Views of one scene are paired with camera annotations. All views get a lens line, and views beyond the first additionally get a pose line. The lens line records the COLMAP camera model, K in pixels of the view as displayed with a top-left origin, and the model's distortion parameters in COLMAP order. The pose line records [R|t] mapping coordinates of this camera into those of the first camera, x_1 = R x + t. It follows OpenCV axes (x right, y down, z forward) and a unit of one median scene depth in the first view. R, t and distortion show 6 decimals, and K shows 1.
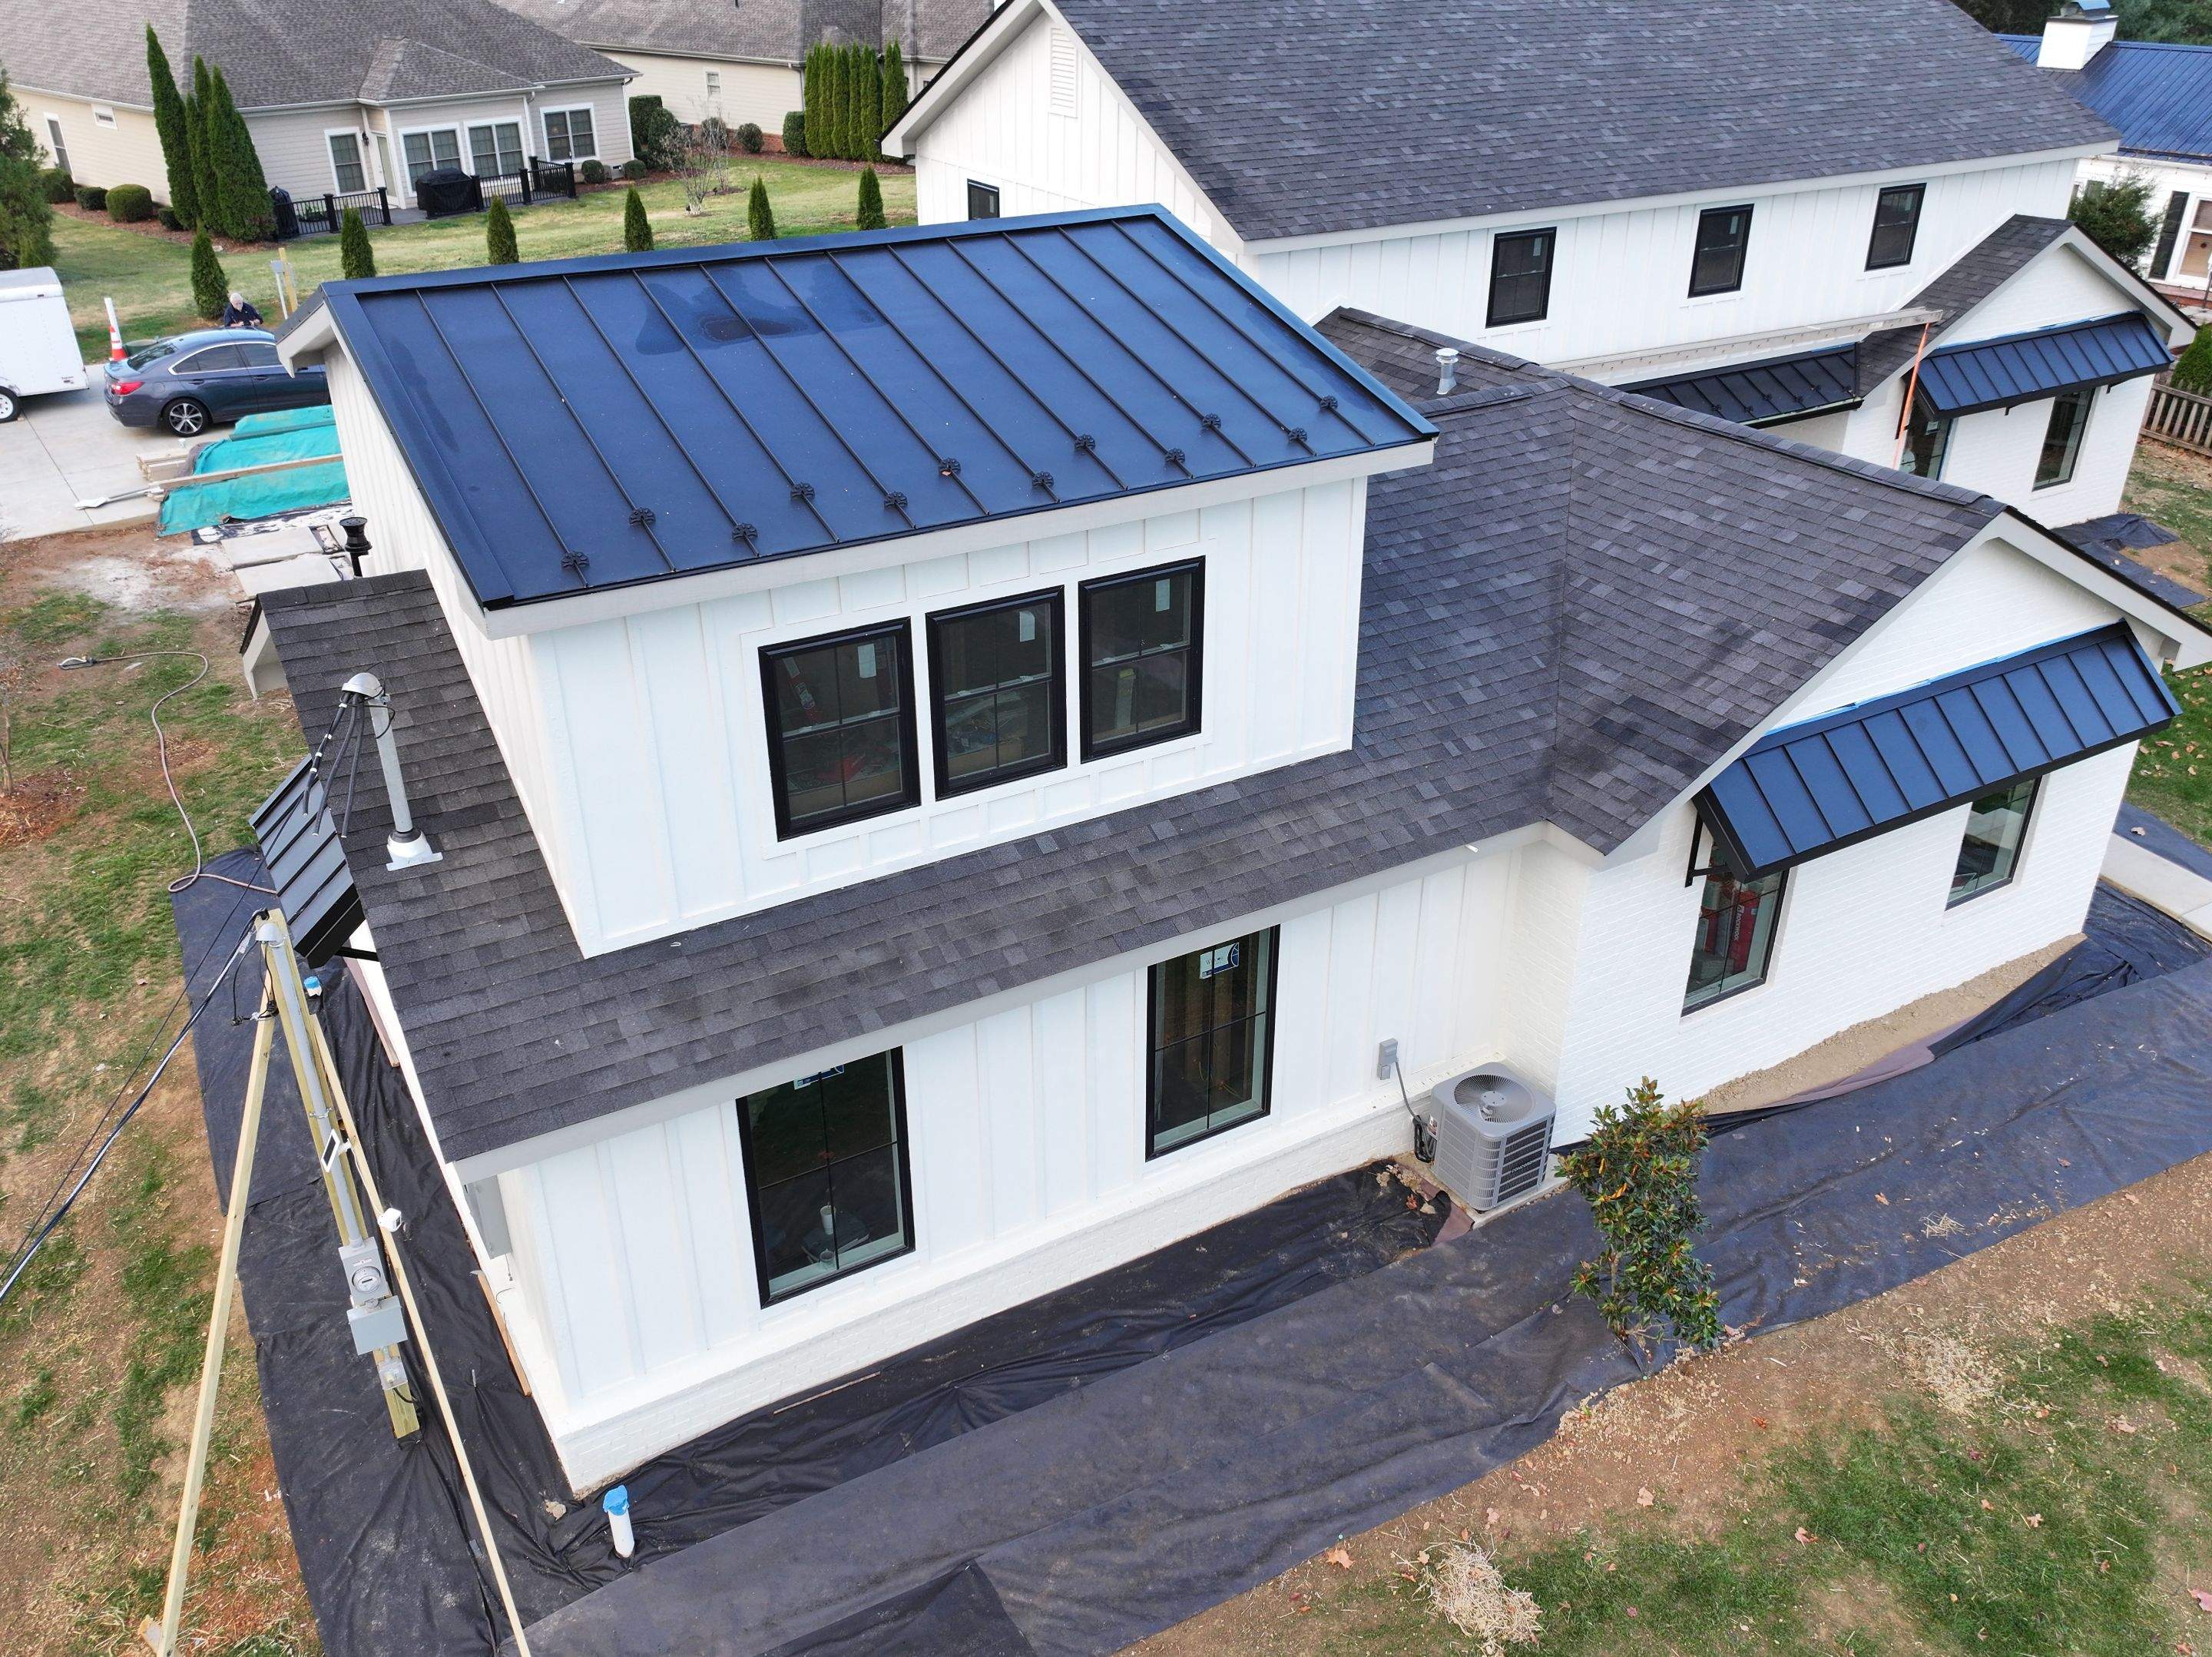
lens RADIAL K [[1777.0, 0, 1106.0], [0, 1777.0, 828.5], [0, 0, 1]] dist [0.002741, -0.002362]
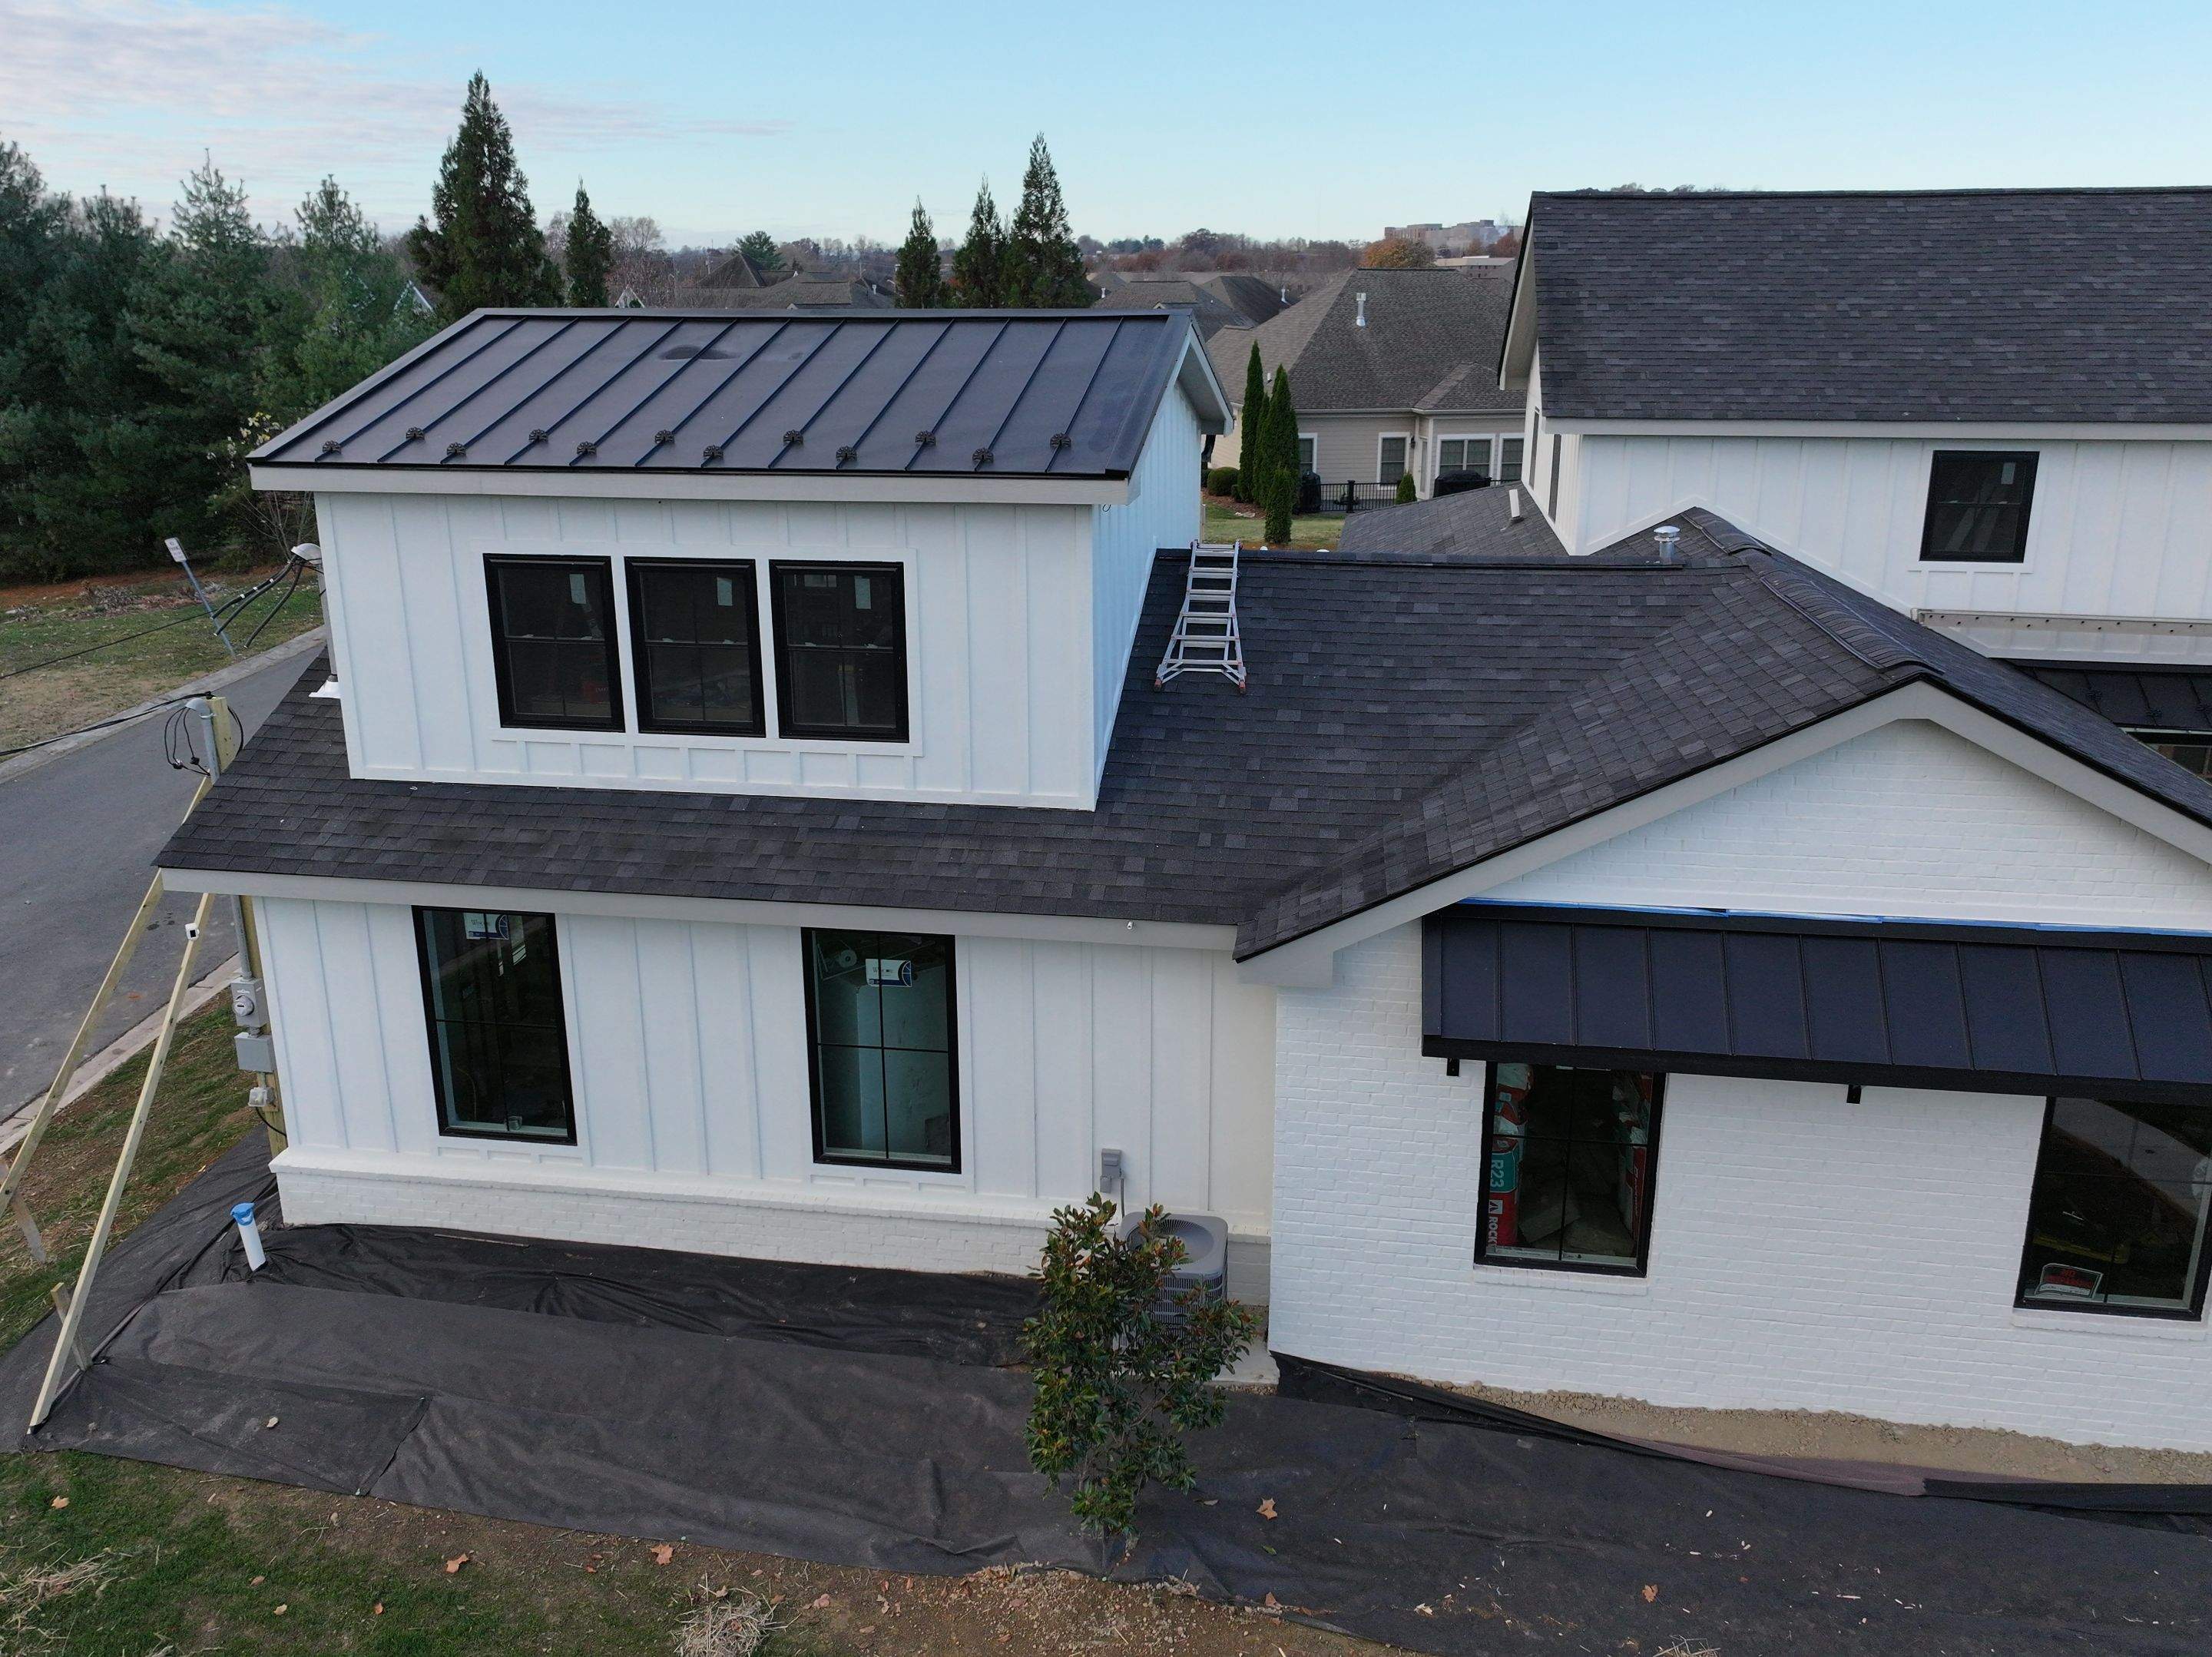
lens RADIAL K [[1777.0, 0, 1106.0], [0, 1777.0, 828.5], [0, 0, 1]] dist [0.002741, -0.002362]
pose [[0.767959, 0.181071, -0.614371, 0.769680], [-0.299275, 0.949501, -0.094249, 0.055255], [0.566280, 0.256245, 0.783368, 0.265715]]
